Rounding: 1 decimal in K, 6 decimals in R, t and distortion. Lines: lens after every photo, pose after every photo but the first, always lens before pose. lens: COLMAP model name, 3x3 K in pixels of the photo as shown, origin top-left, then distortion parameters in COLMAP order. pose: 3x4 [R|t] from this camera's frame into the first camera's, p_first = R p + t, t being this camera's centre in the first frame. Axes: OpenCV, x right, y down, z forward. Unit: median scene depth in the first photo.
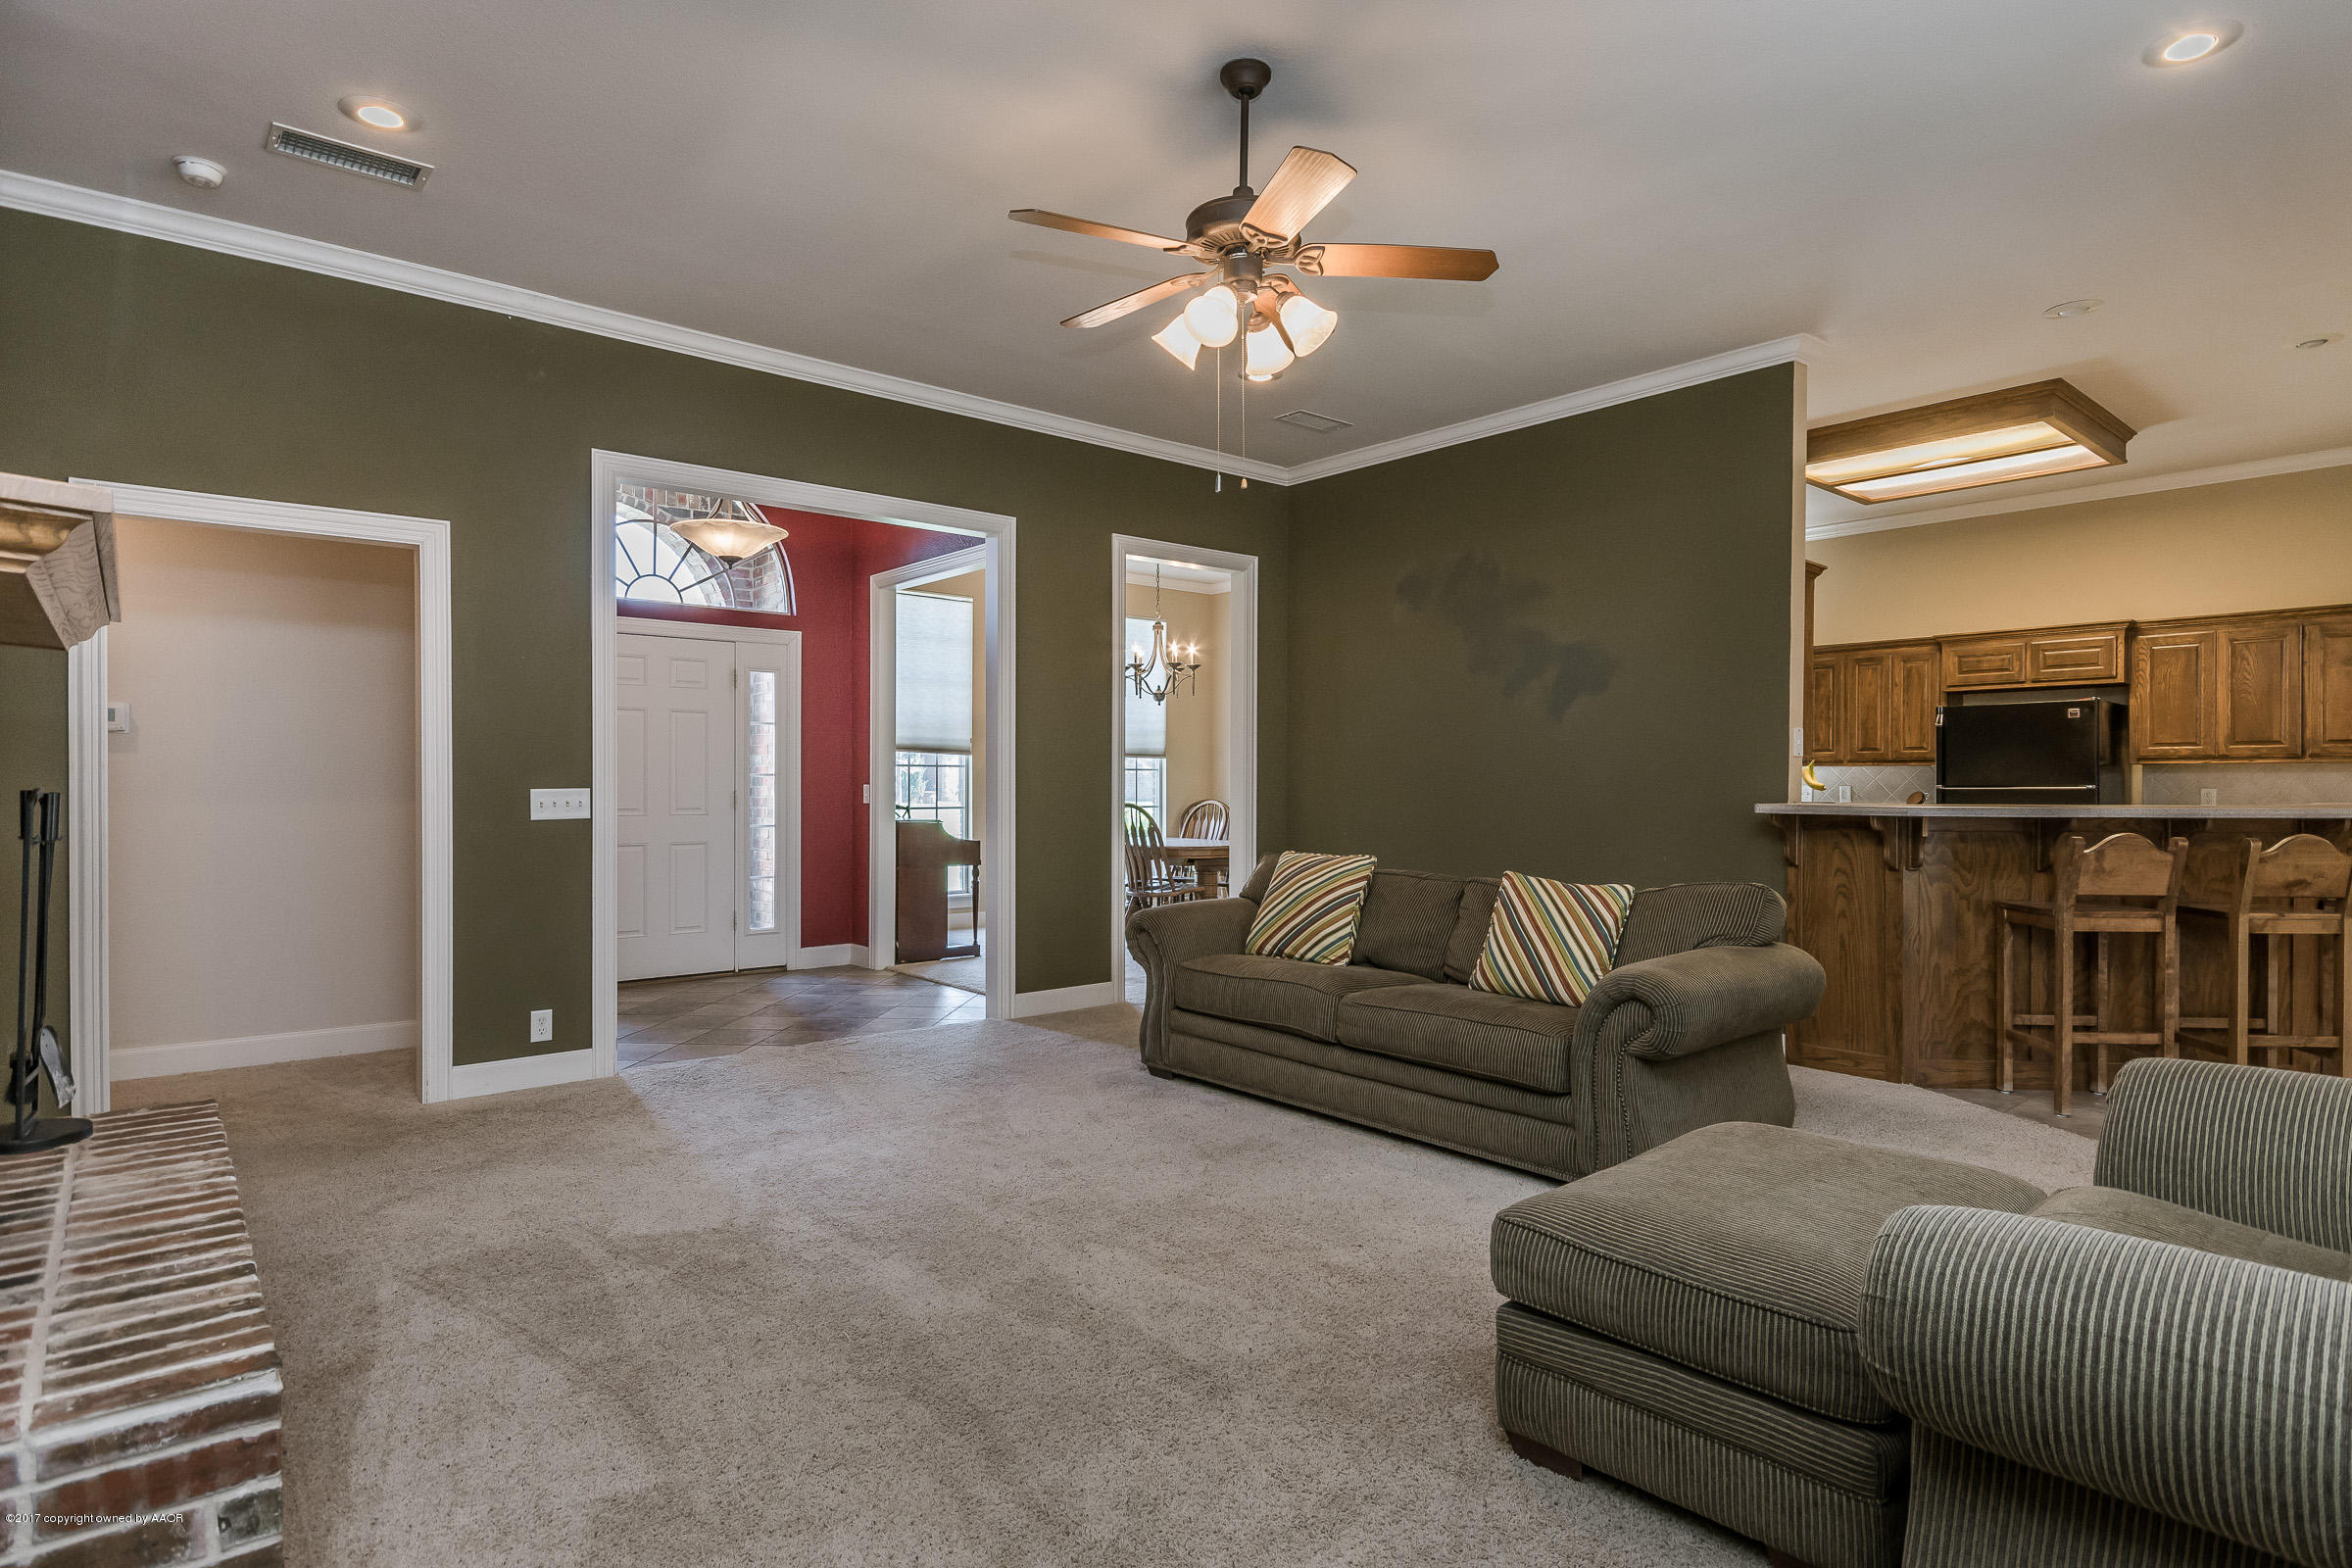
lens RADIAL K [[1245.3, 0, 1176.0], [0, 1245.3, 784.0], [0, 0, 1]] dist [0.020978, -0.020770]
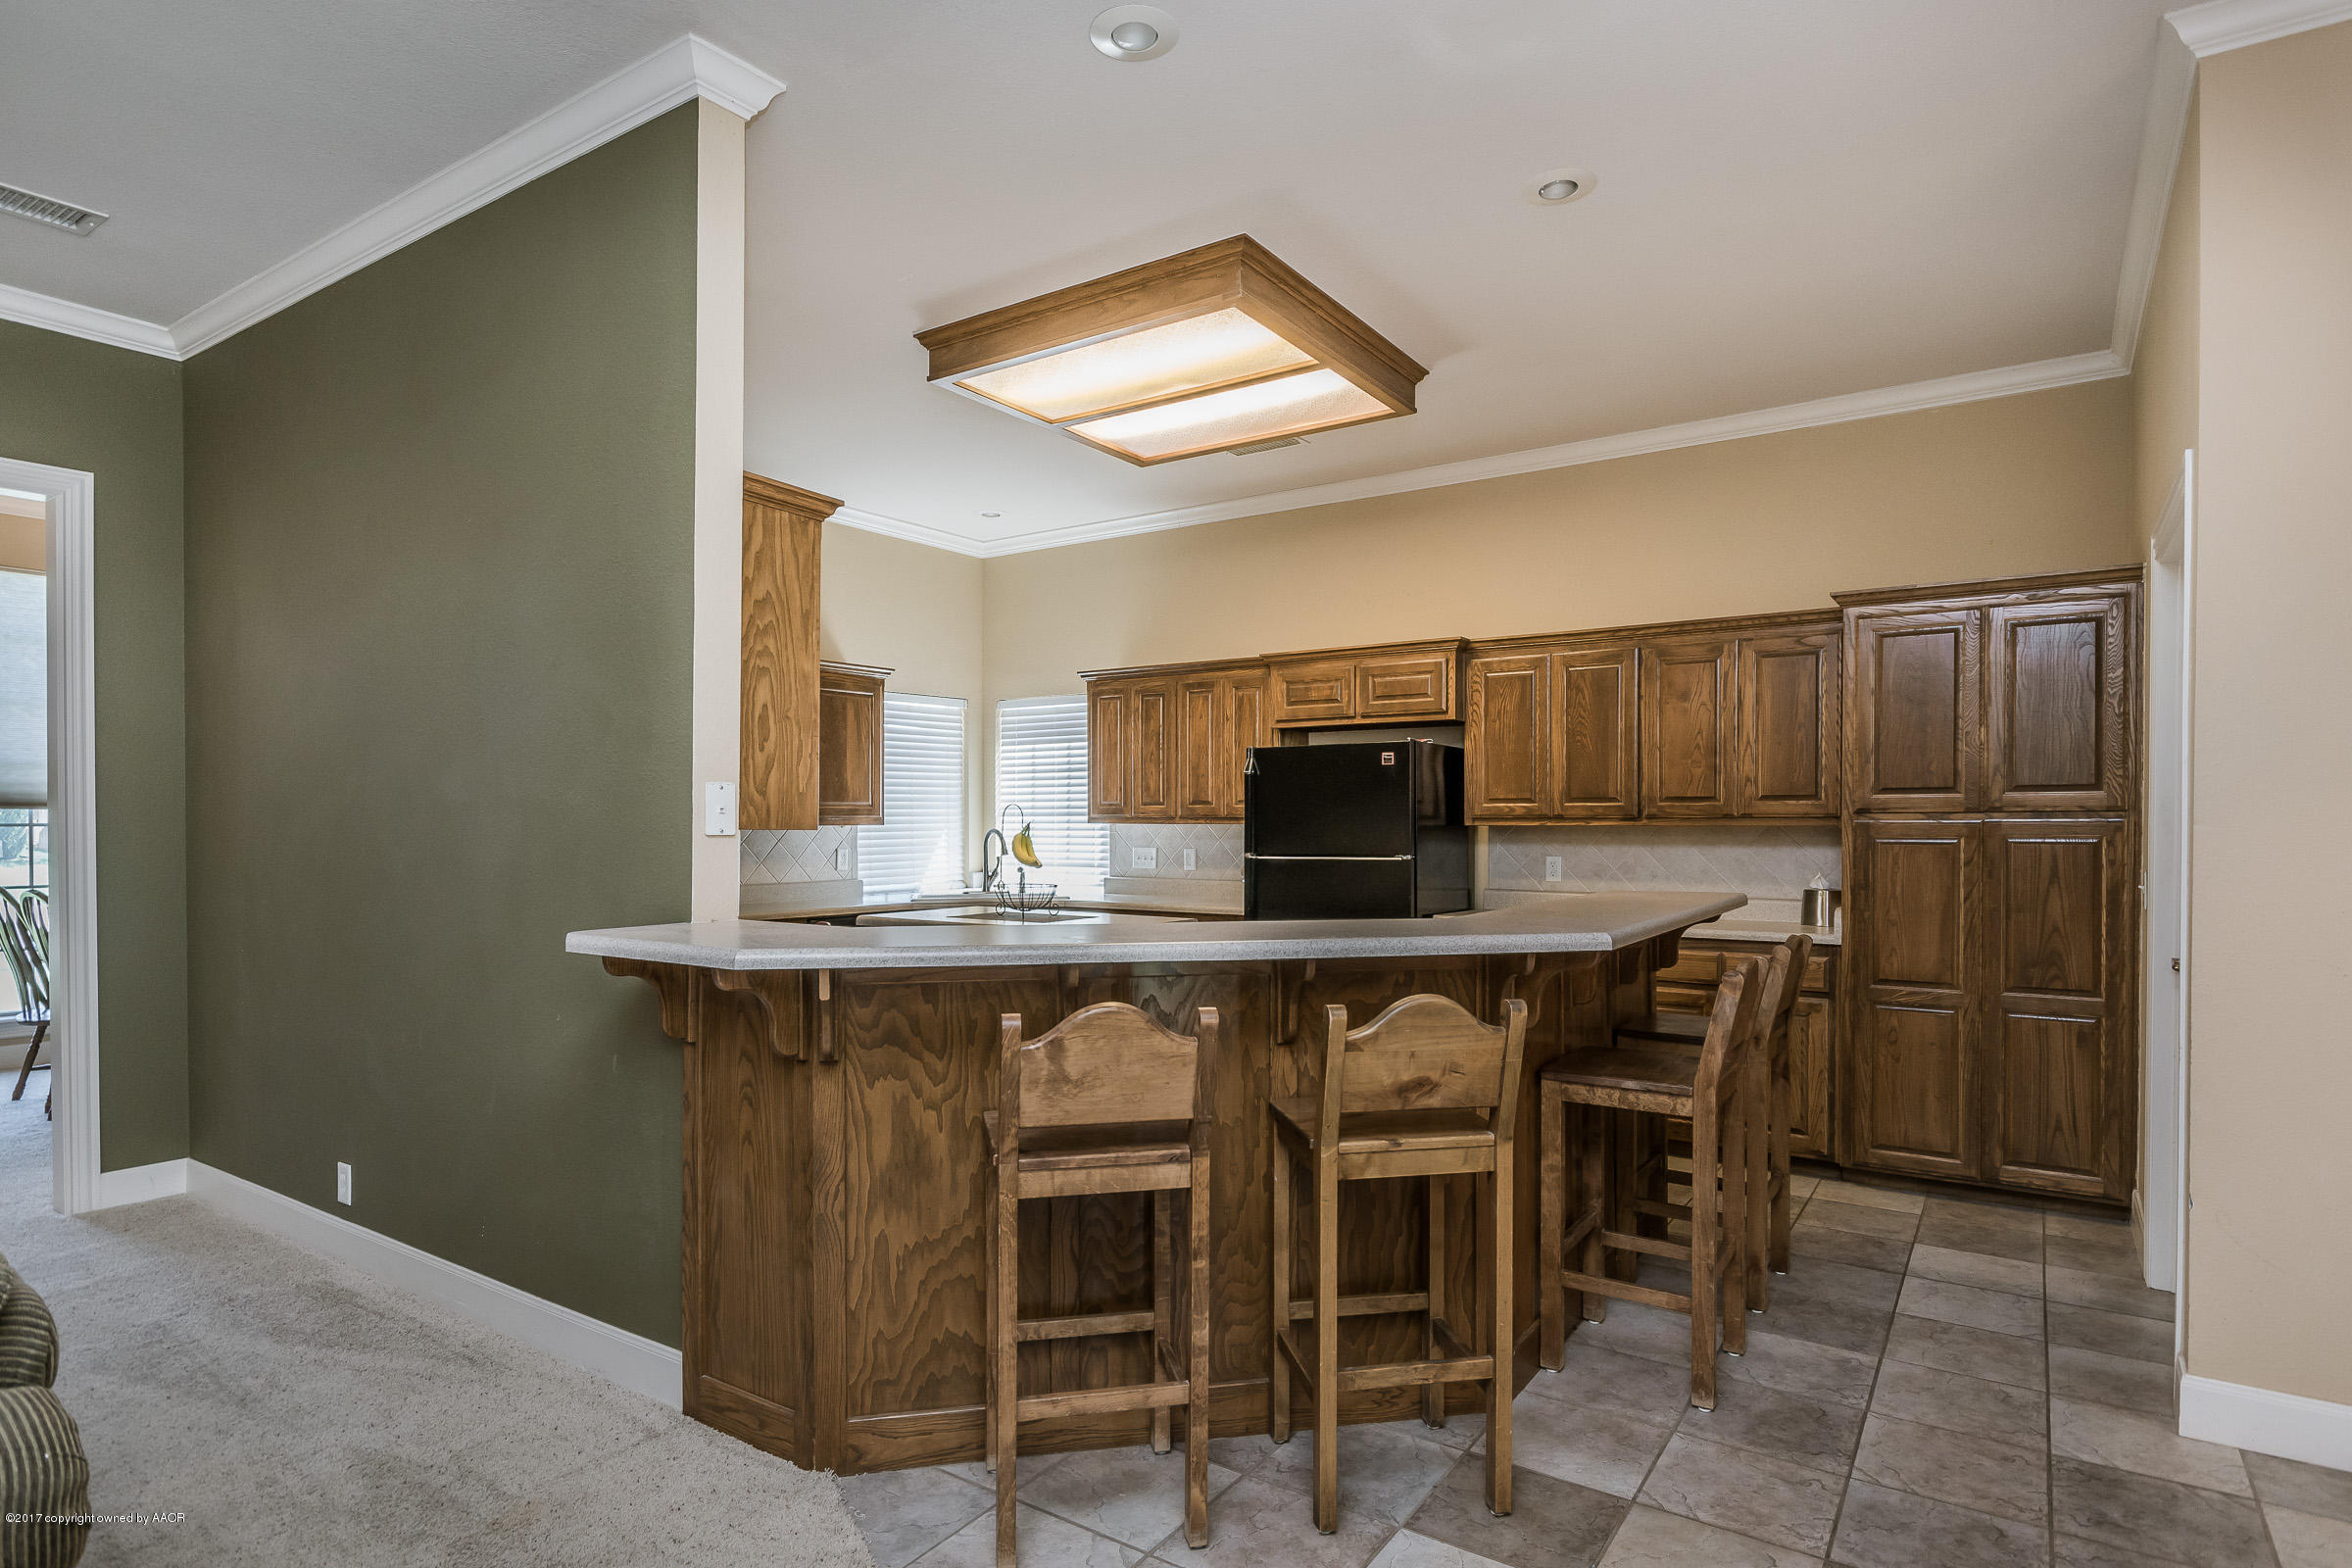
lens RADIAL K [[1271.9, 0, 1179.0], [0, 1271.9, 818.7], [0, 0, 1]] dist [-0.001380, -0.000558]
pose [[0.962955, -0.001787, 0.269656, 0.417519], [0.001880, 0.999998, -0.000088, -0.022239], [-0.269655, 0.000592, 0.962957, 0.321677]]
